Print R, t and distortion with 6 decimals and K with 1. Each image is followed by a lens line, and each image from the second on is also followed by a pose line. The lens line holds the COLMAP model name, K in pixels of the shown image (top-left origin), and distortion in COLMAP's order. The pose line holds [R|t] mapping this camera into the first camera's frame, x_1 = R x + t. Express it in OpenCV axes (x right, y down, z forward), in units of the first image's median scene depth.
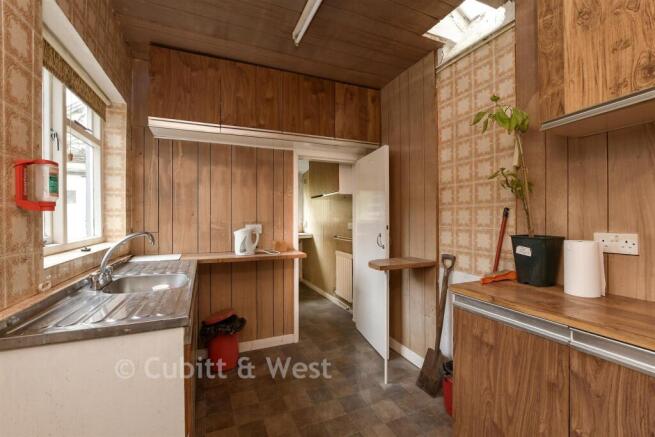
lens RADIAL K [[287.9, 0, 326.8], [0, 287.9, 217.9], [0, 0, 1]] dist [-0.000771, -0.000027]
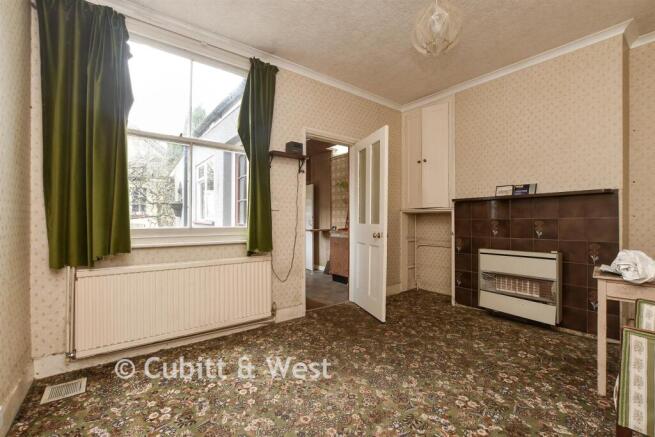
lens RADIAL K [[287.9, 0, 326.3], [0, 287.9, 218.1], [0, 0, 1]] dist [-0.000771, -0.000027]
pose [[0.966862, 0.003353, 0.255276, -0.348716], [-0.003176, 0.999994, -0.001107, 0.048877], [-0.255278, 0.000259, 0.966868, -1.609528]]
